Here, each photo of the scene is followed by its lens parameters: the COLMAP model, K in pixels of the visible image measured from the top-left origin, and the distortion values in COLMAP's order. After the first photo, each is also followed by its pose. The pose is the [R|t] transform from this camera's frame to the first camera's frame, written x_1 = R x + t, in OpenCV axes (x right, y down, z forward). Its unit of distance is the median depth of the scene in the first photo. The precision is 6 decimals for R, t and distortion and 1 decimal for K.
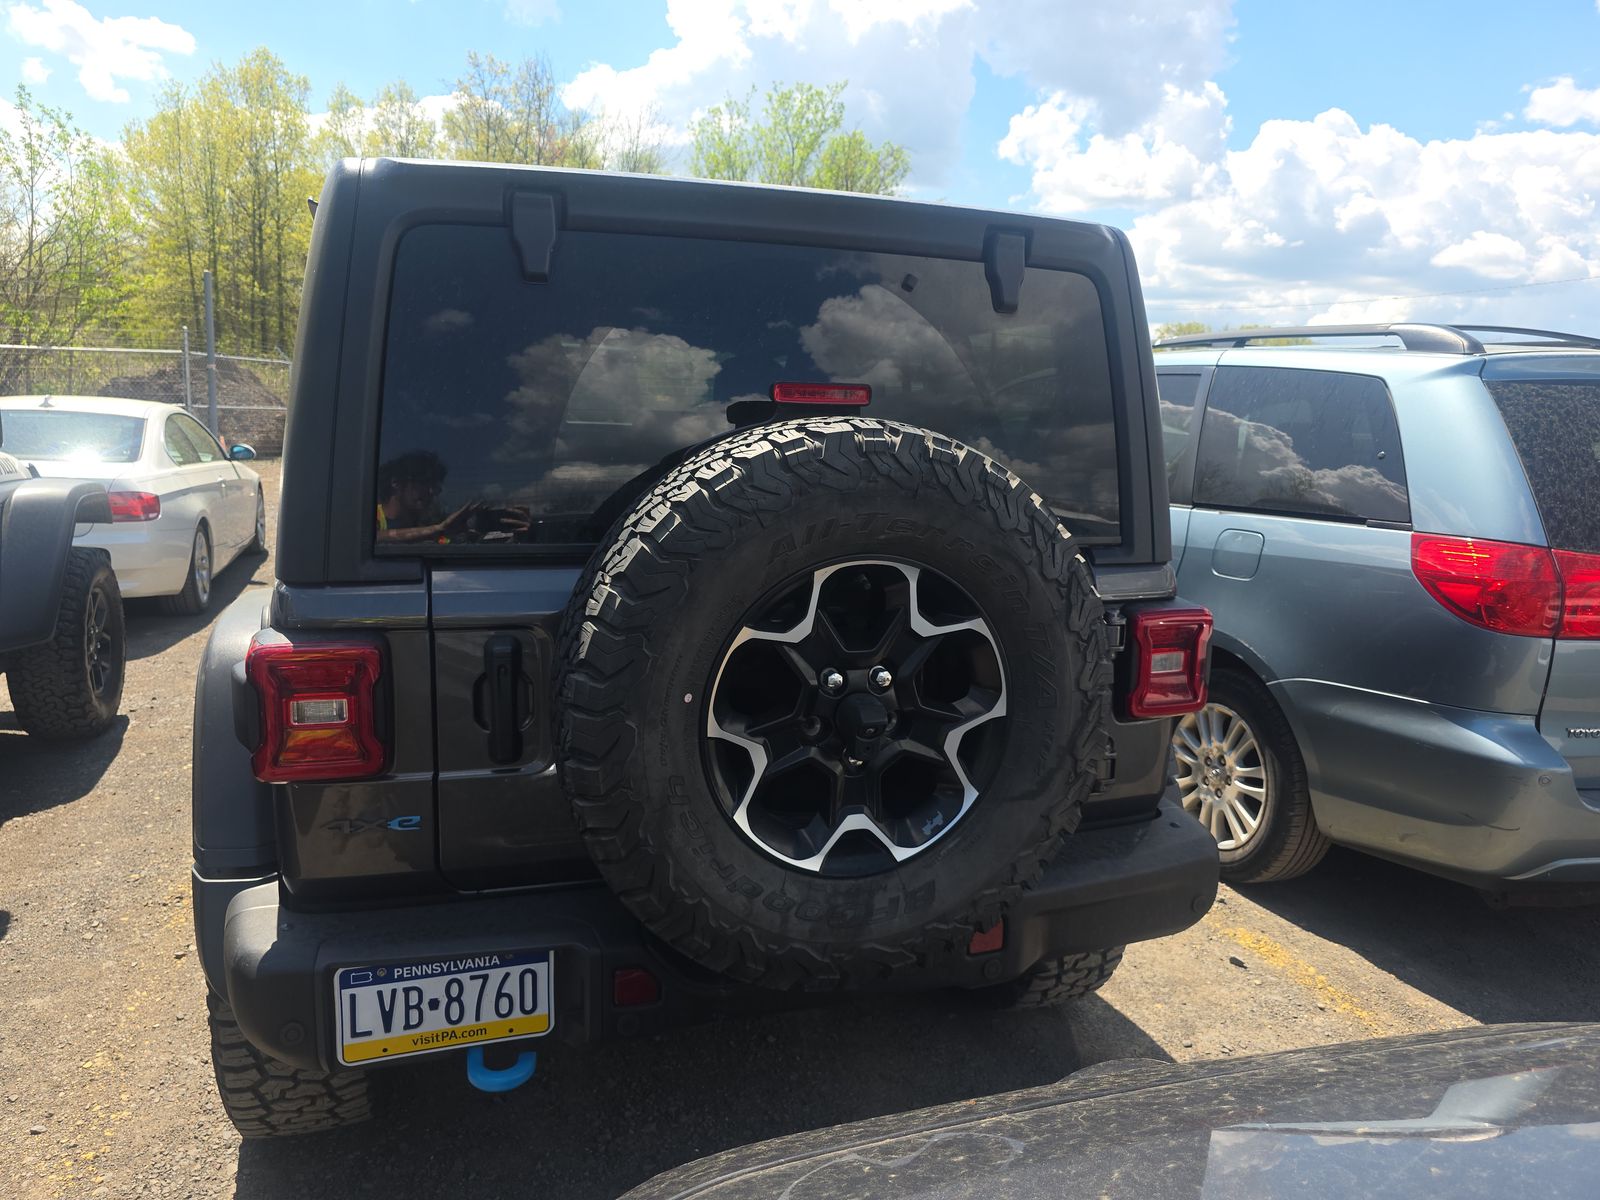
lens RADIAL K [[1070.1, 0, 800.0], [0, 1070.1, 600.0], [0, 0, 1]] dist [0.048844, -0.053602]
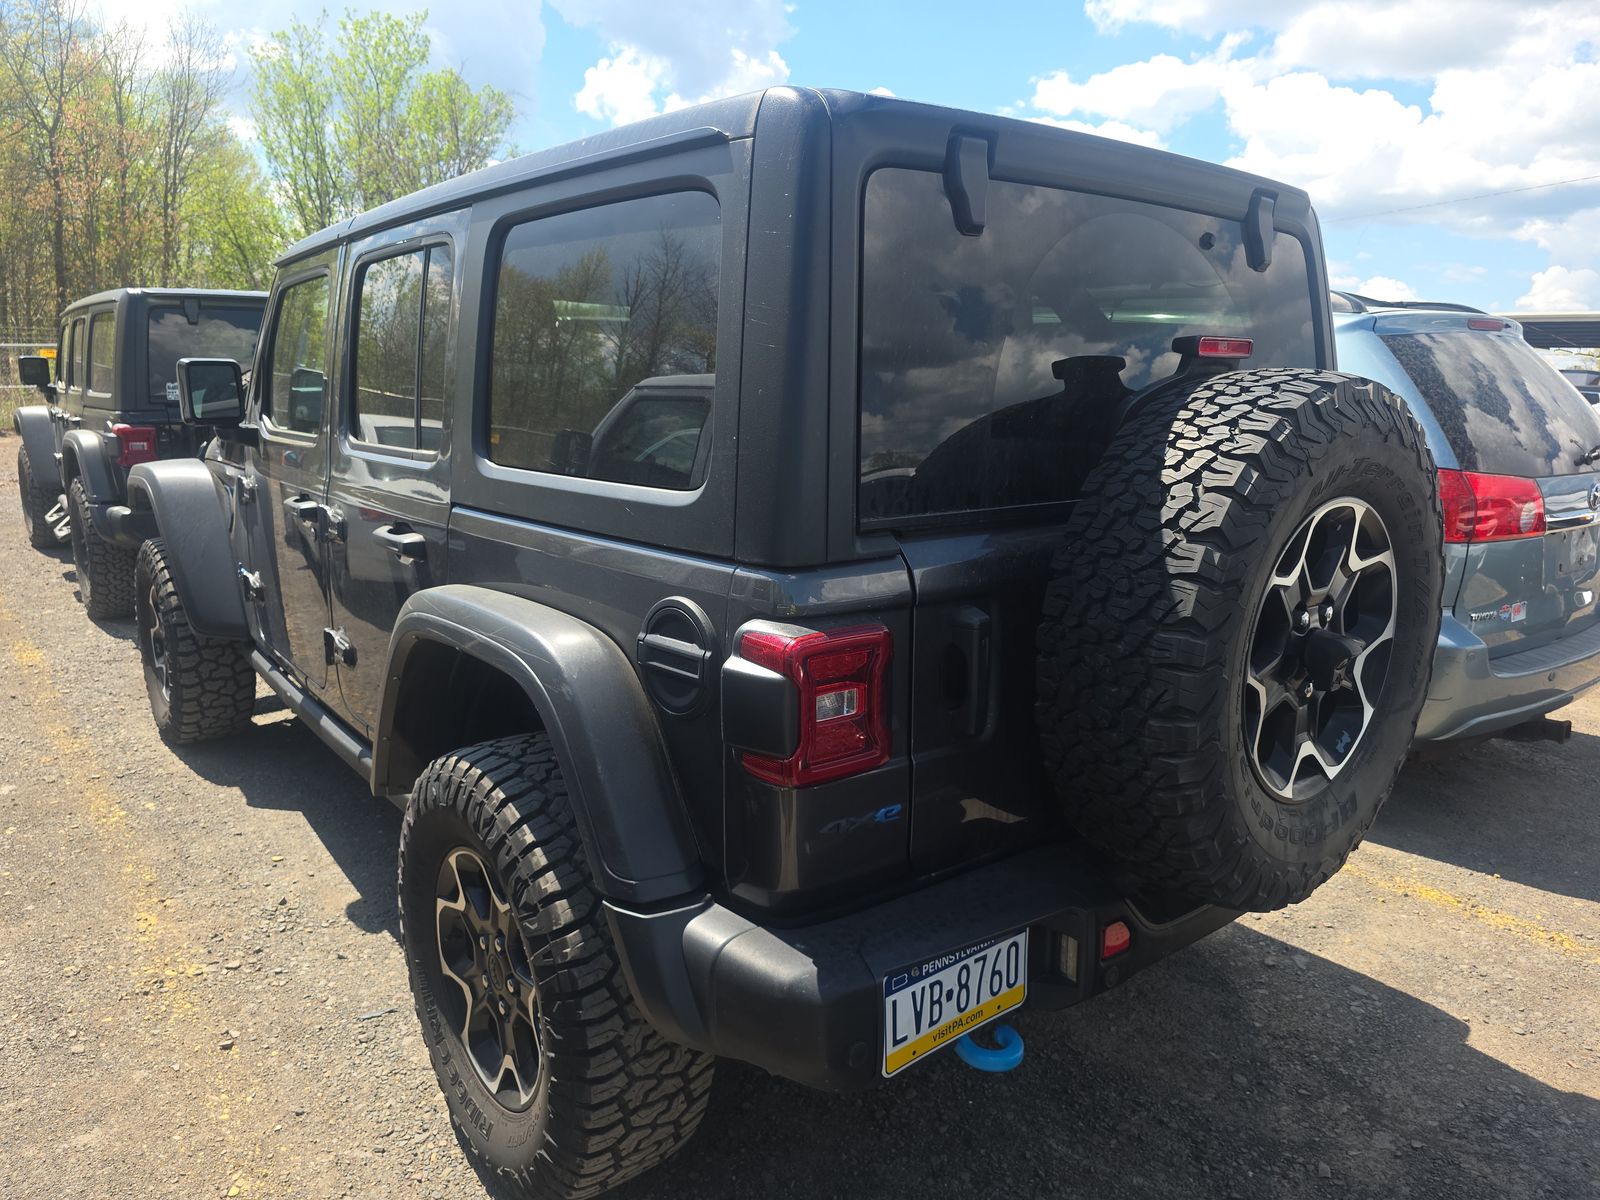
lens RADIAL K [[1061.9, 0, 801.4], [0, 1061.9, 610.4], [0, 0, 1]] dist [0.085979, -0.116357]
pose [[0.935772, -0.091462, 0.340538, -0.751074], [0.075831, 0.995376, 0.058964, -0.031949], [-0.344356, -0.029353, 0.938380, 0.159855]]
